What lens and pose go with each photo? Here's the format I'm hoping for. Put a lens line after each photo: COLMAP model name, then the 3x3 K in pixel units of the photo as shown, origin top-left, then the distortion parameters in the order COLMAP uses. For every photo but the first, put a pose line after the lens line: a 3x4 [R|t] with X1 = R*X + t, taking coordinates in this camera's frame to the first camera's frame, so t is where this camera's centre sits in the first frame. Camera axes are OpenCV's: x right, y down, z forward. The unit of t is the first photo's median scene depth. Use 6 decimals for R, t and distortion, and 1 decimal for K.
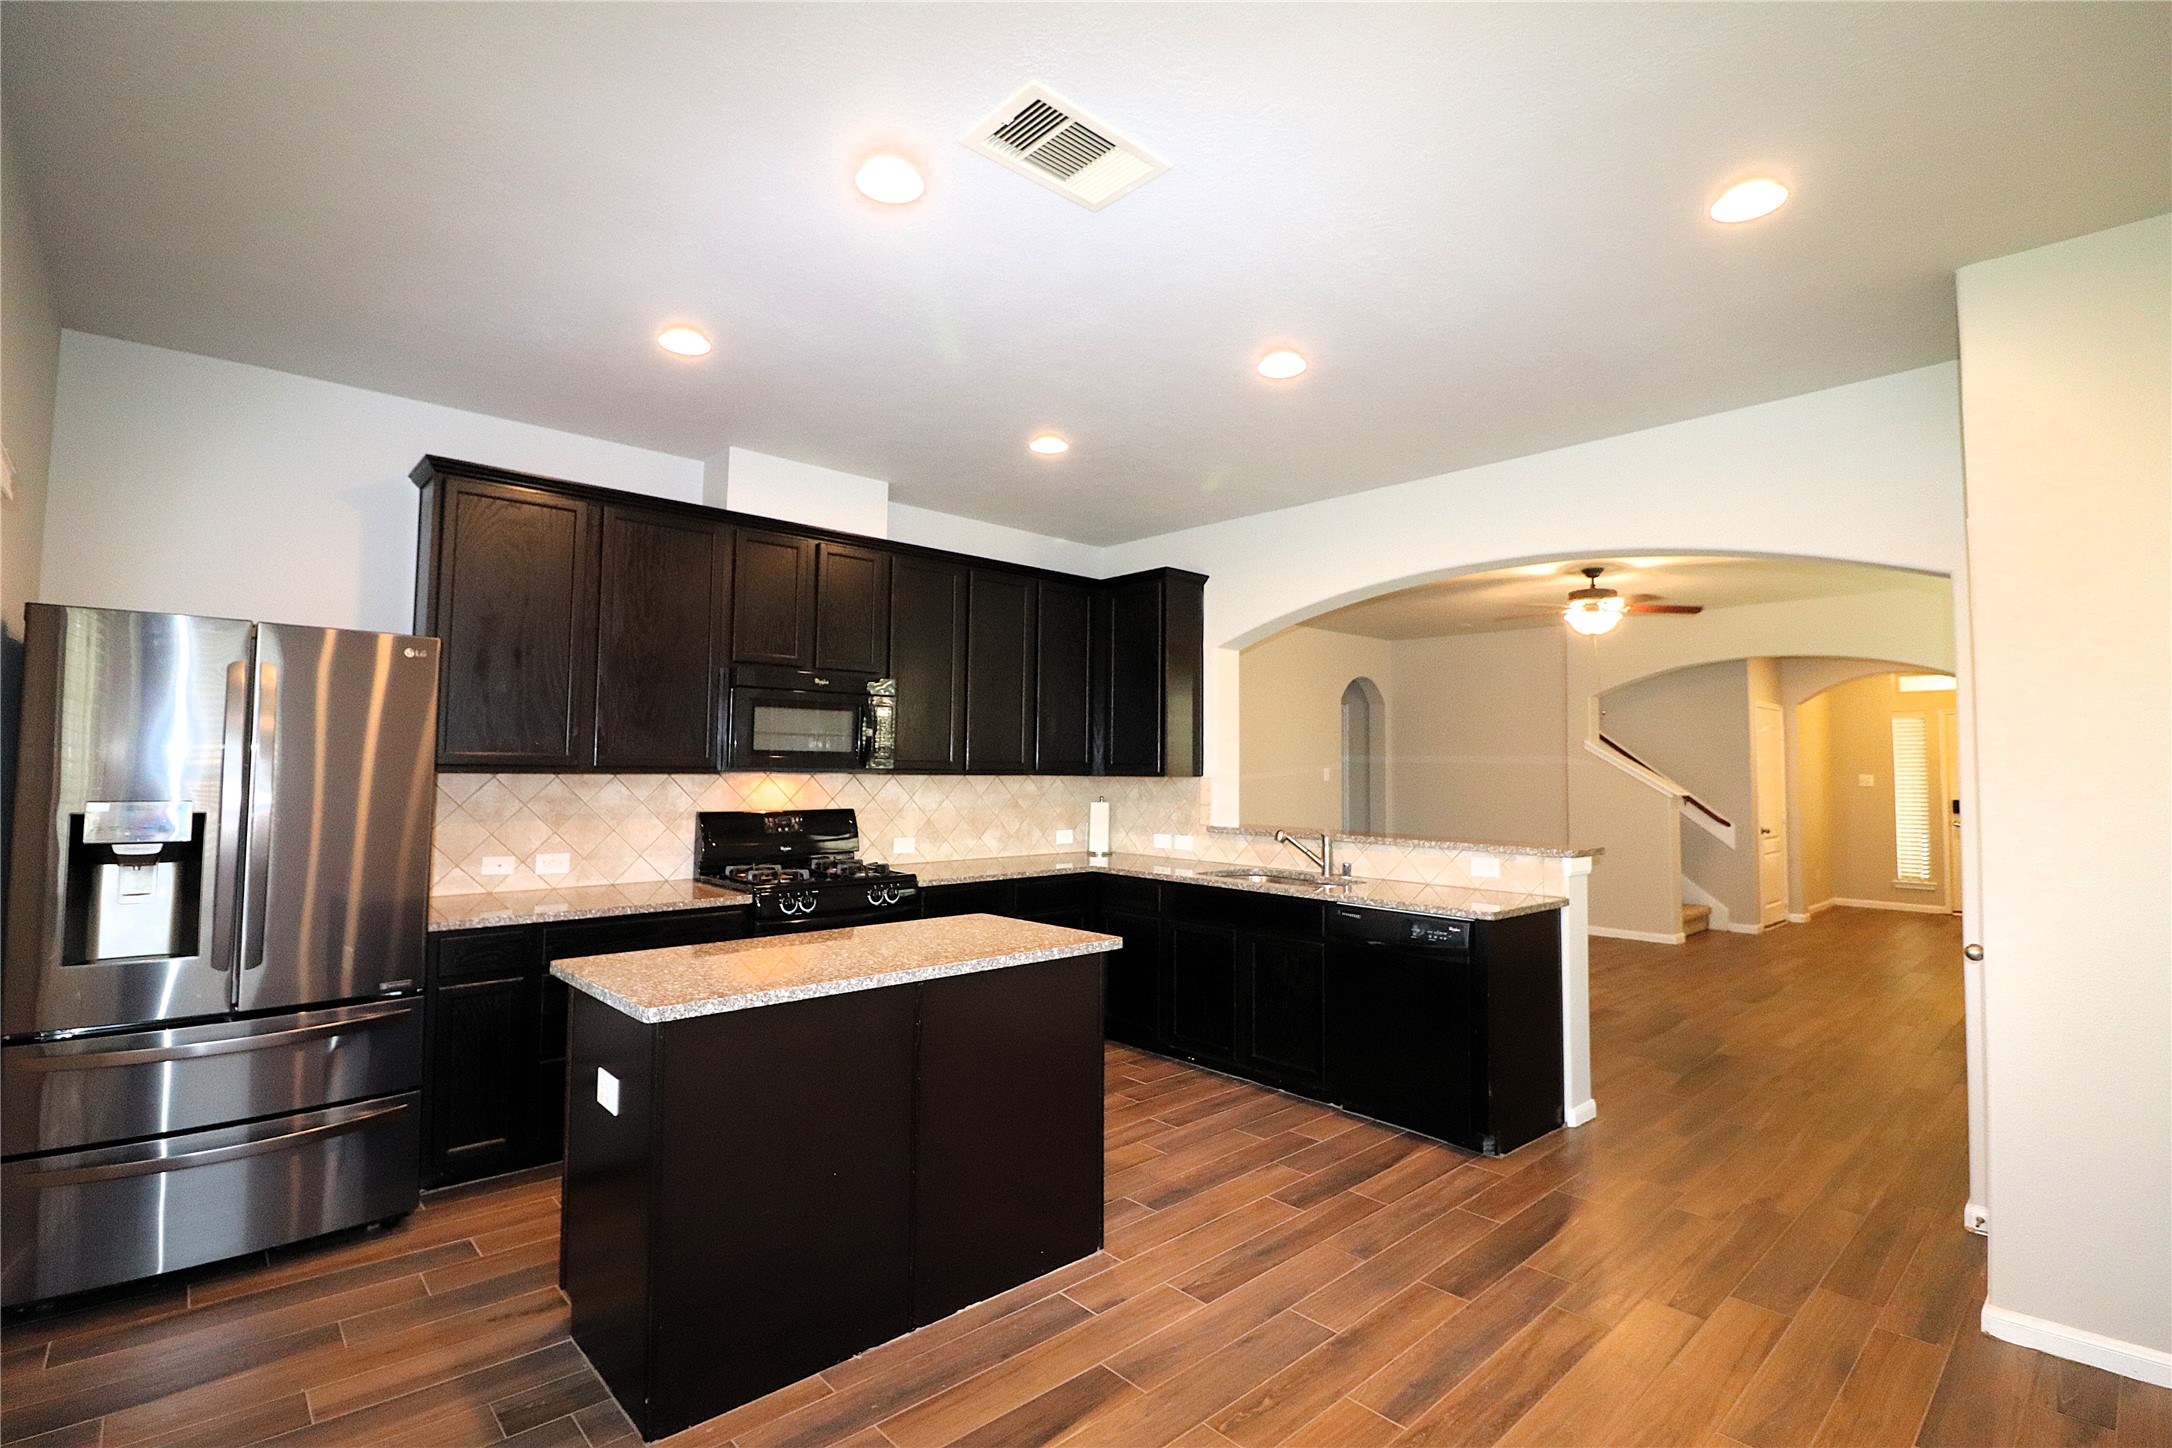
lens RADIAL K [[997.2, 0, 1082.2], [0, 997.2, 717.3], [0, 0, 1]] dist [-0.003458, -0.001415]
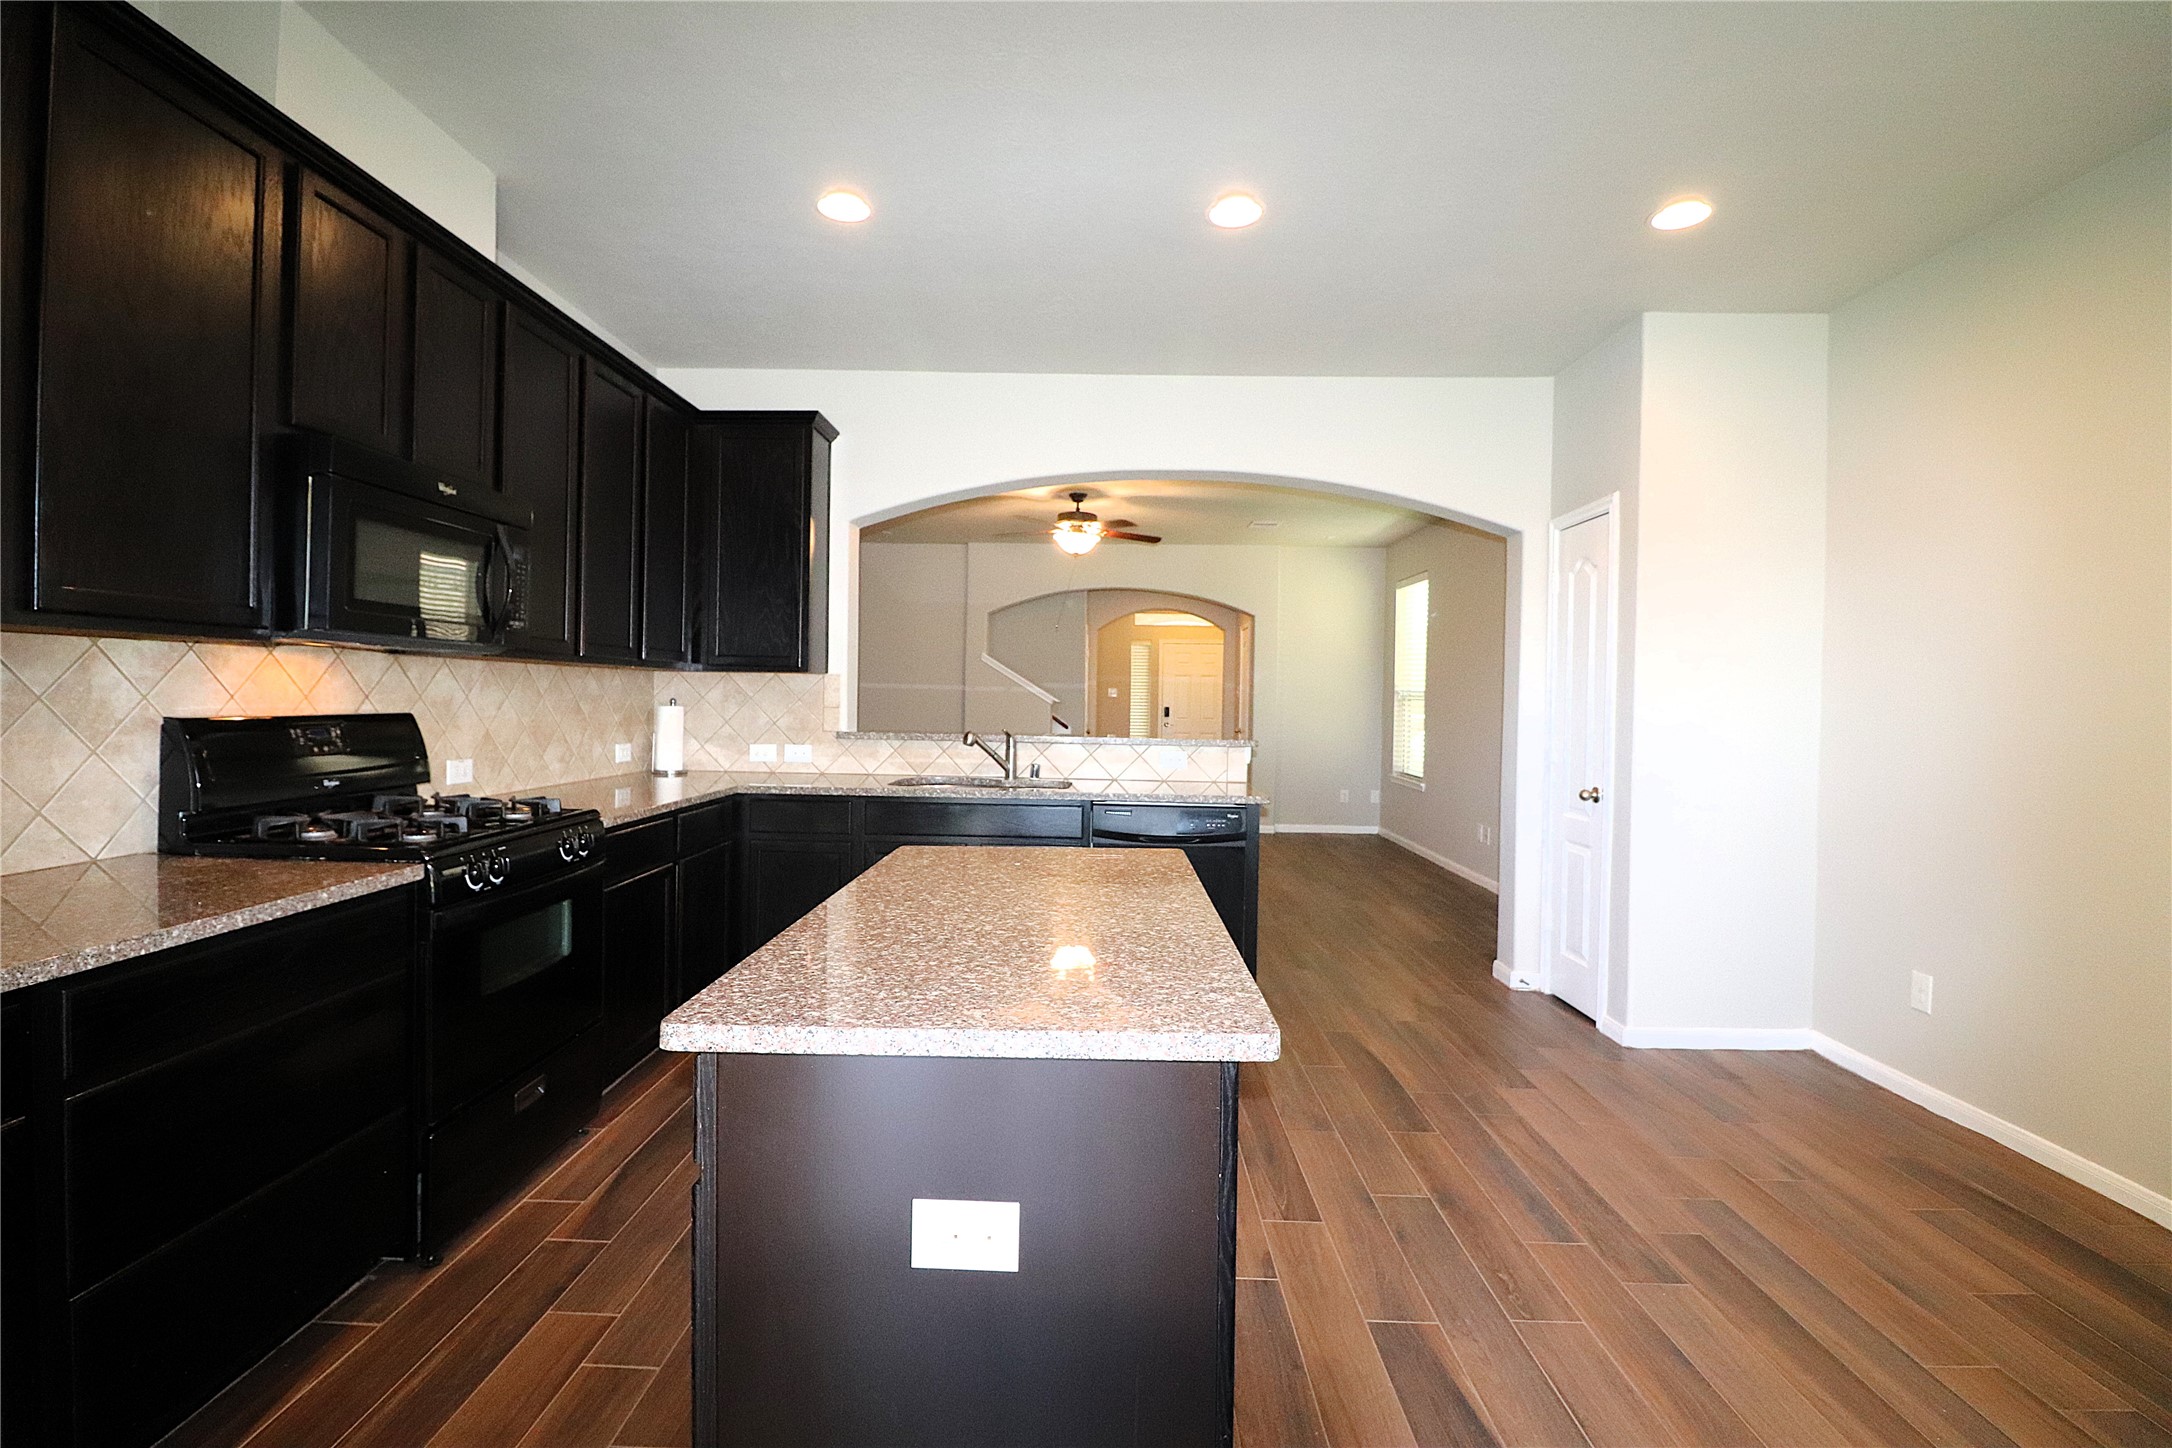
lens RADIAL K [[997.2, 0, 1072.2], [0, 997.2, 716.0], [0, 0, 1]] dist [-0.003458, -0.001415]
pose [[0.699827, -0.011287, 0.714224, -0.366658], [-0.046805, 0.997002, 0.061617, 0.036687], [-0.712778, -0.076550, 0.697200, 0.289710]]
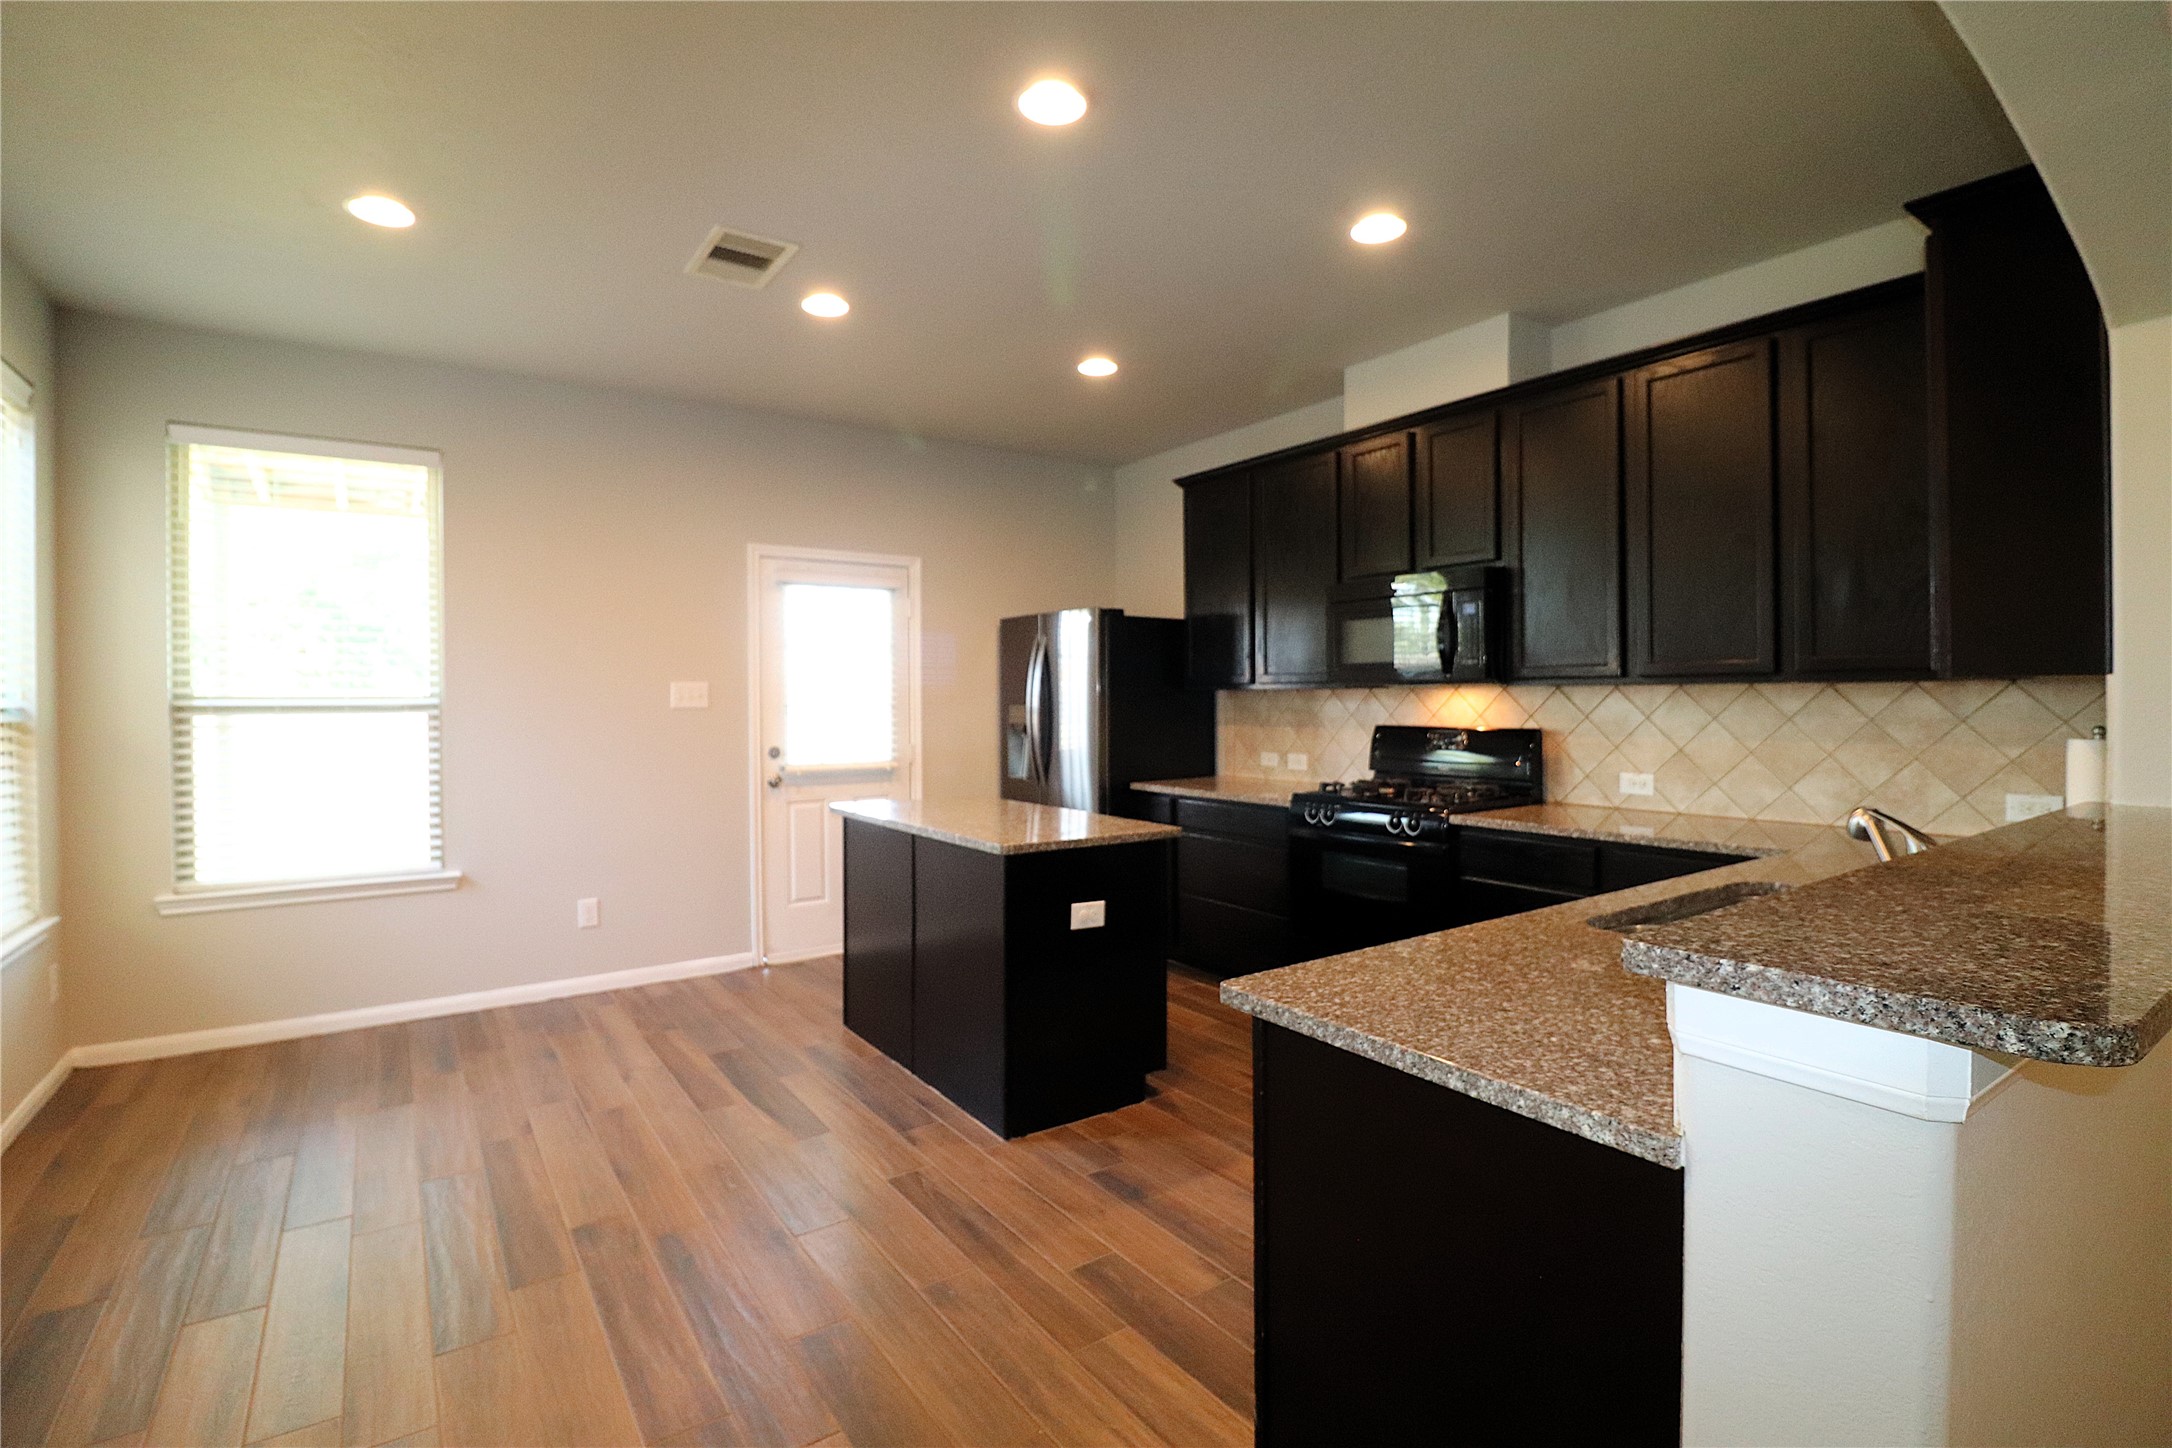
lens RADIAL K [[997.2, 0, 1080.3], [0, 997.2, 708.6], [0, 0, 1]] dist [-0.003458, -0.001415]
pose [[-0.132846, 0.003365, -0.991131, 0.599257], [0.058309, 0.998289, -0.004426, 0.055746], [0.989420, -0.058379, -0.132815, 0.719560]]
